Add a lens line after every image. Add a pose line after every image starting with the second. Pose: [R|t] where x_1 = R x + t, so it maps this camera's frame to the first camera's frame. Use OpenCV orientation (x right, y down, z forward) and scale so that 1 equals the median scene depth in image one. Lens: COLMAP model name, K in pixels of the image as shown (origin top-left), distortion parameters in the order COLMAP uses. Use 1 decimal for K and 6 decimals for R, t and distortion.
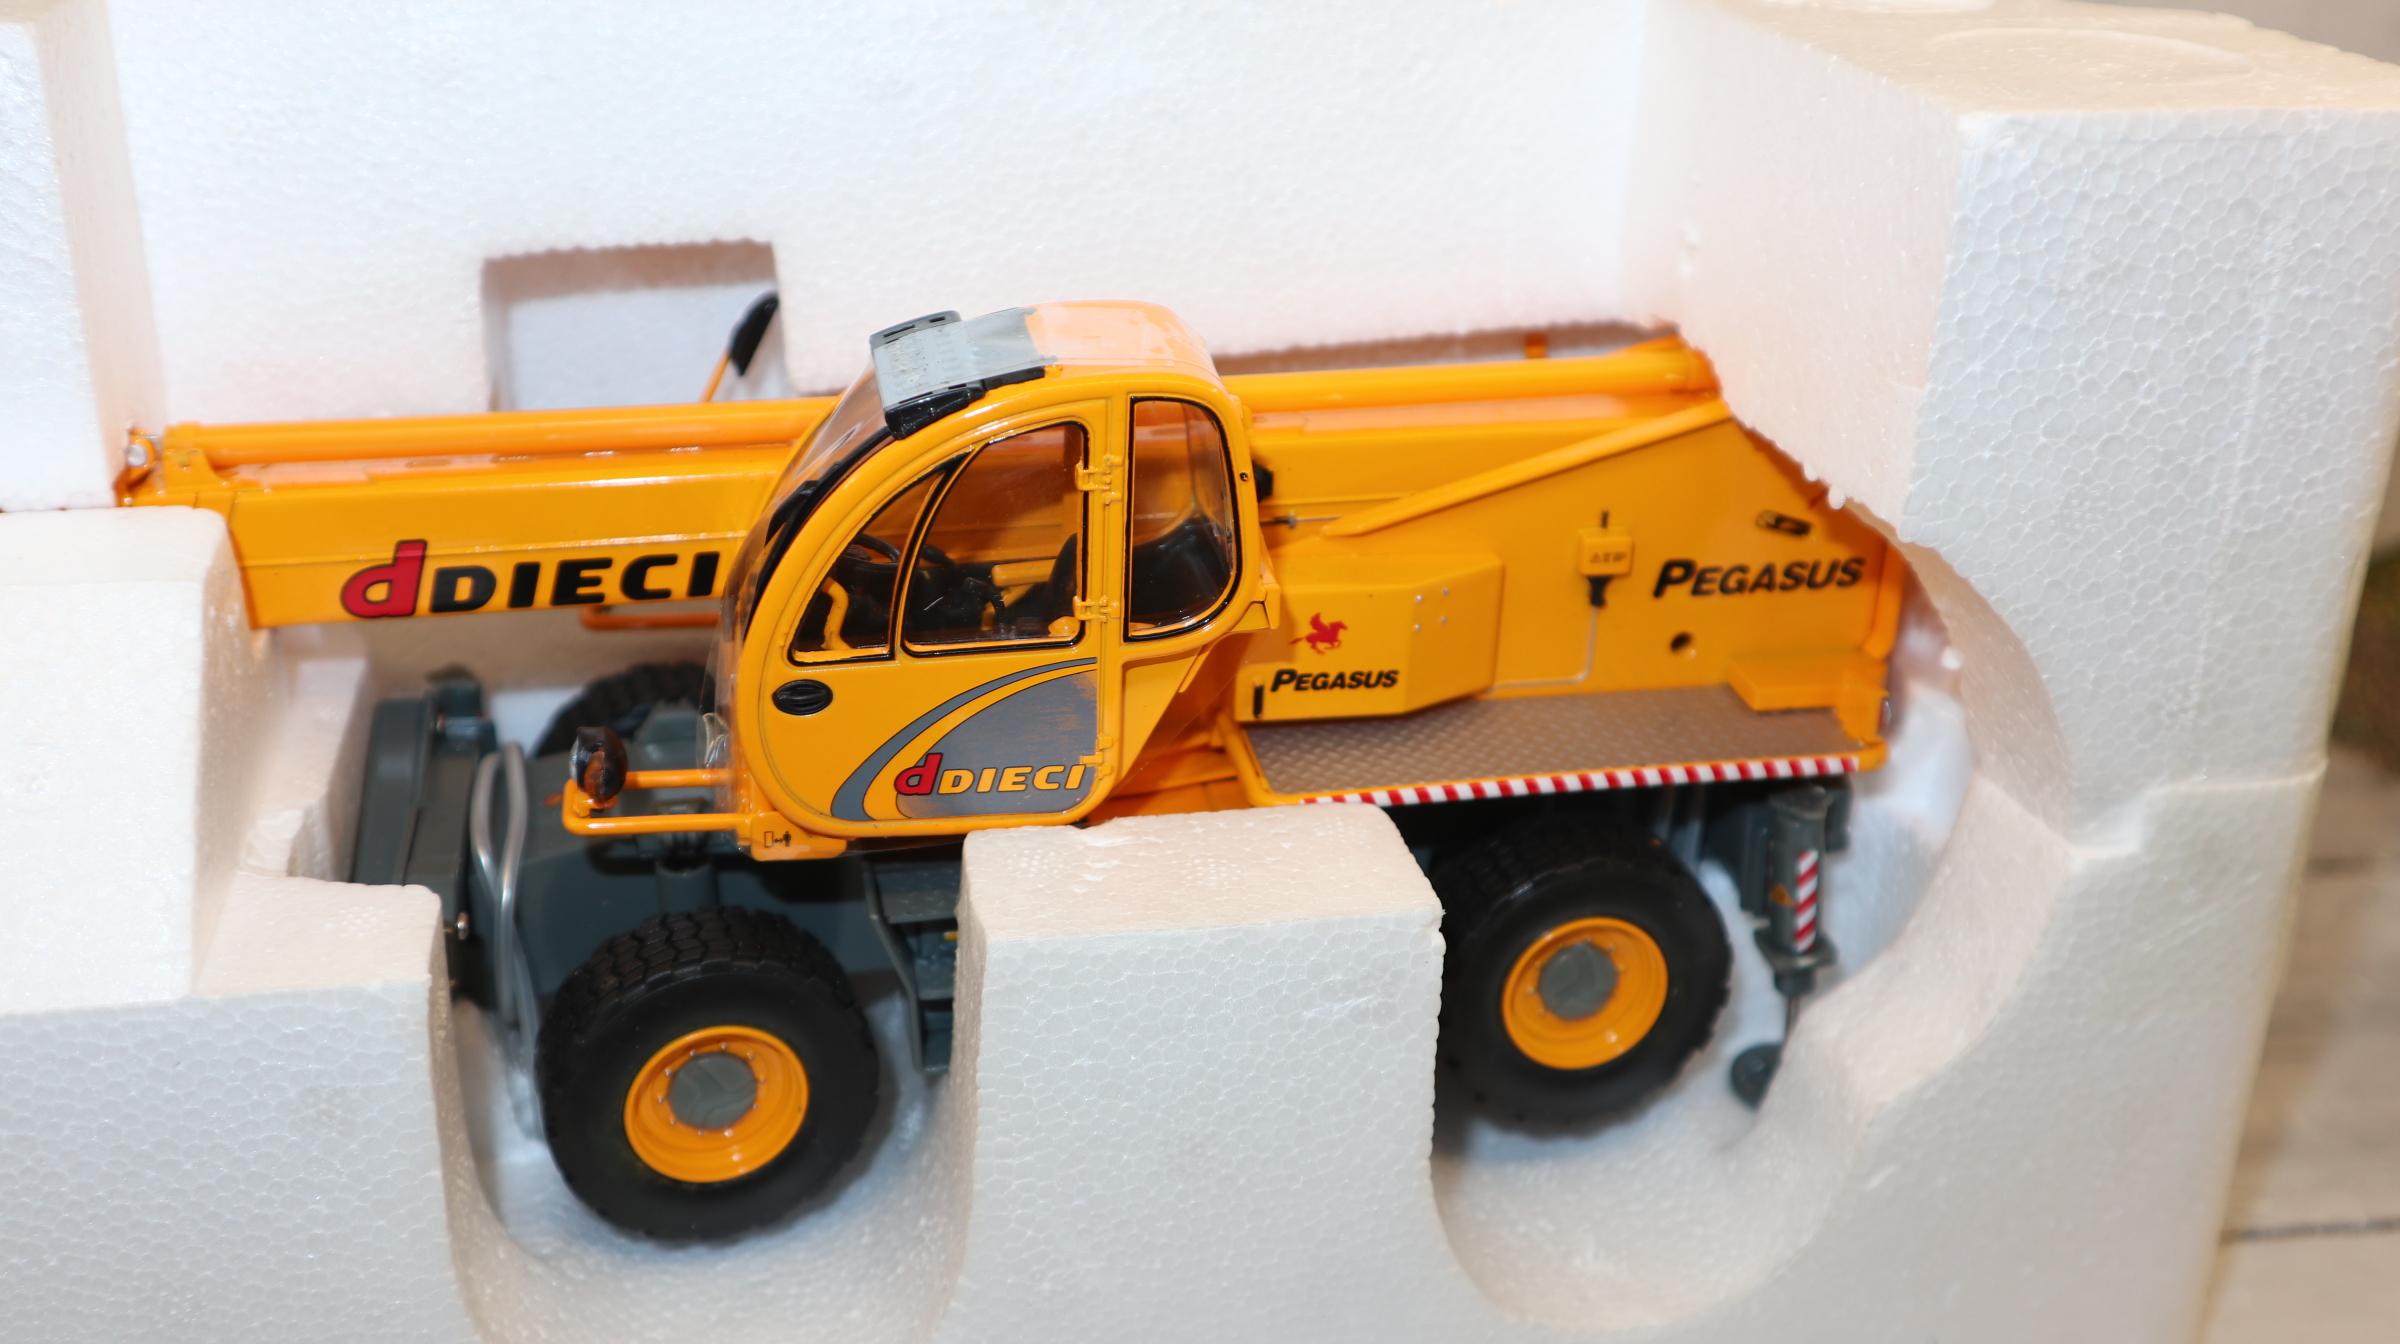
lens RADIAL K [[2500.3, 0, 1200.0], [0, 2500.3, 672.0], [0, 0, 1]] dist [-0.030356, 0.174805]
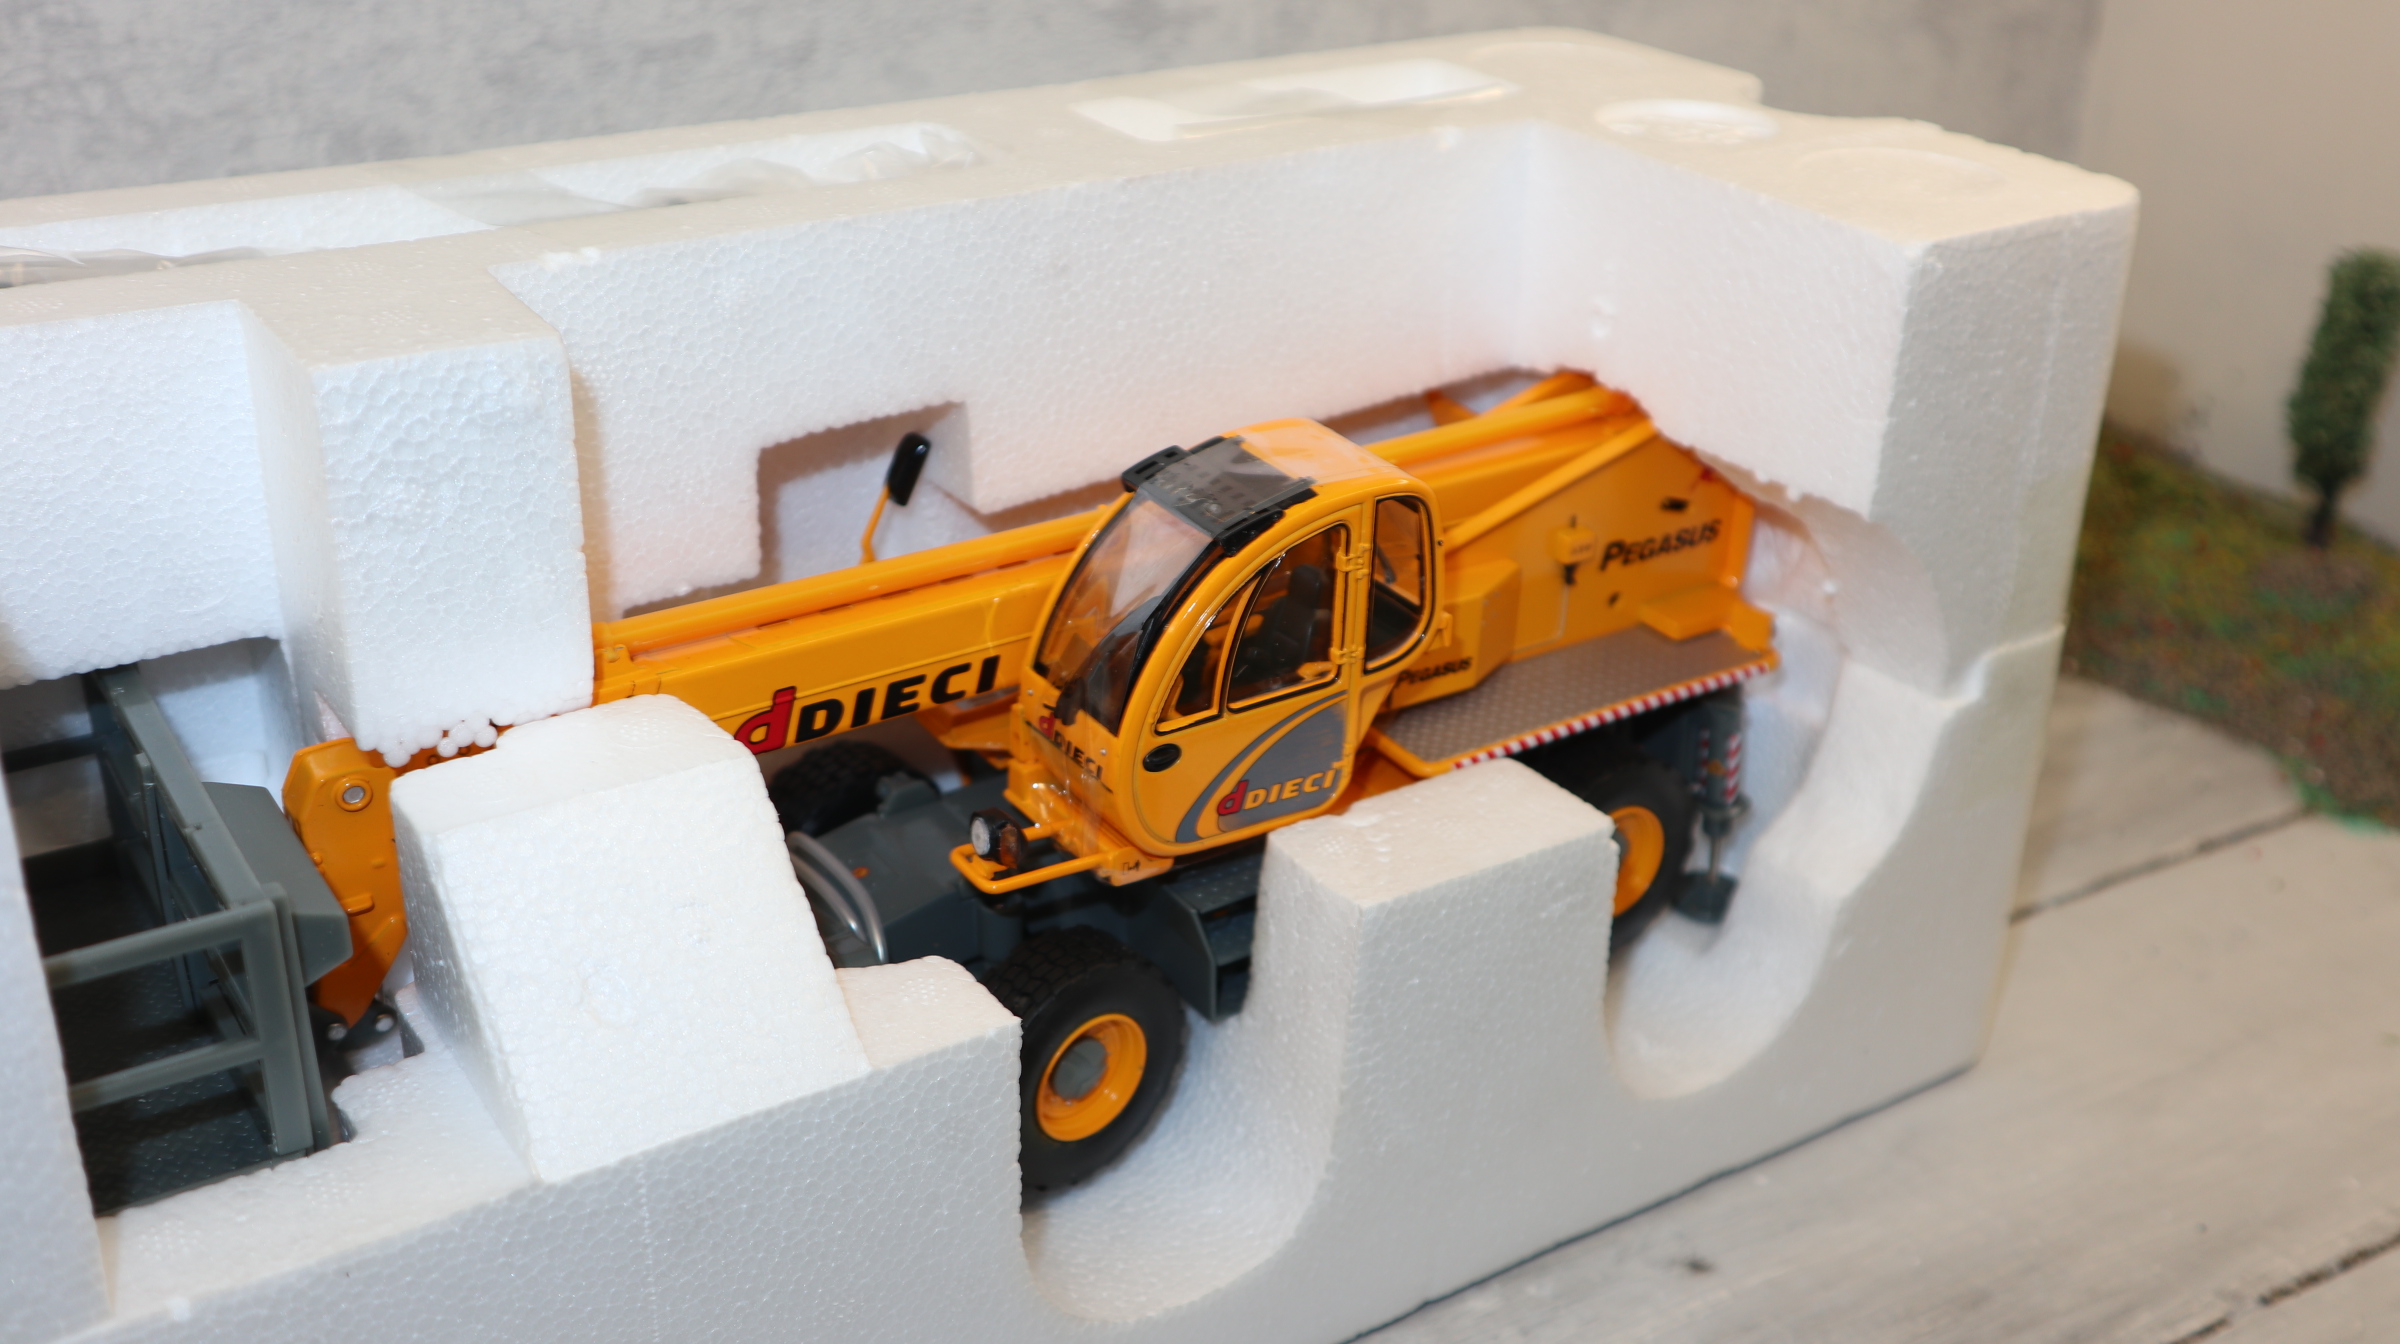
lens RADIAL K [[2500.3, 0, 1200.0], [0, 2500.3, 672.0], [0, 0, 1]] dist [-0.030356, 0.174805]
pose [[0.924698, -0.168546, 0.341360, -0.554572], [0.151593, 0.985520, 0.075954, -0.125365], [-0.349219, -0.018487, 0.936859, -0.232815]]
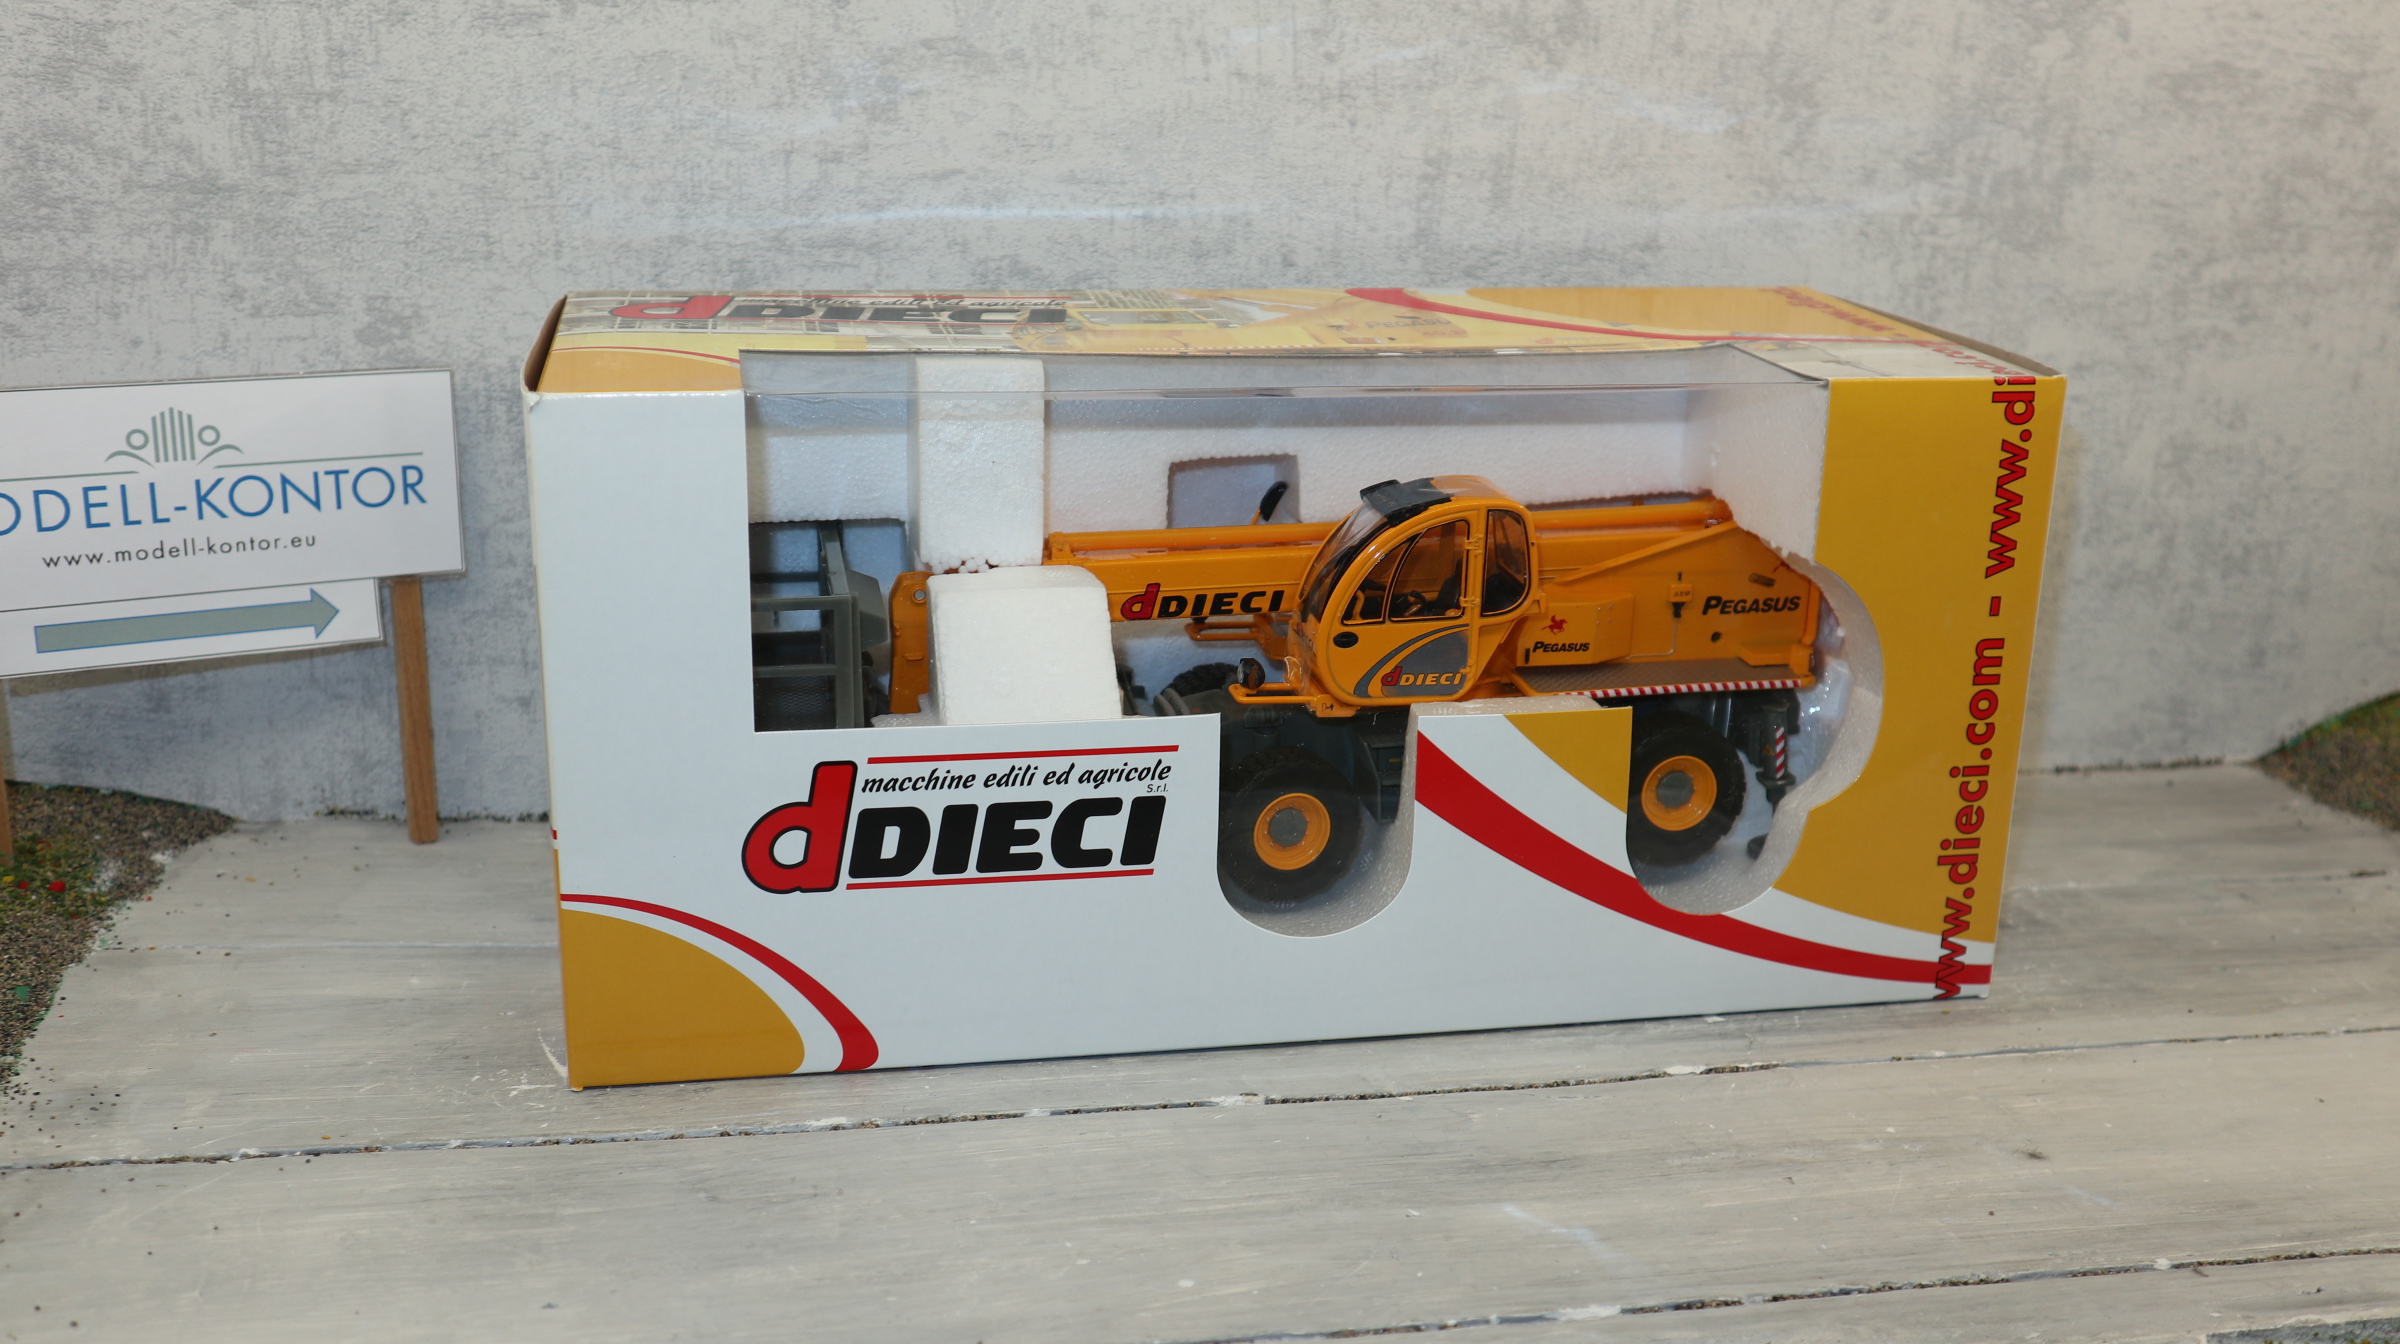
lens RADIAL K [[2500.3, 0, 1200.0], [0, 2500.3, 672.0], [0, 0, 1]] dist [-0.030356, 0.174805]
pose [[0.999855, -0.011423, 0.012666, -0.308102], [0.012885, 0.992432, -0.122120, 0.305597], [-0.011175, 0.122265, 0.992435, -1.238437]]
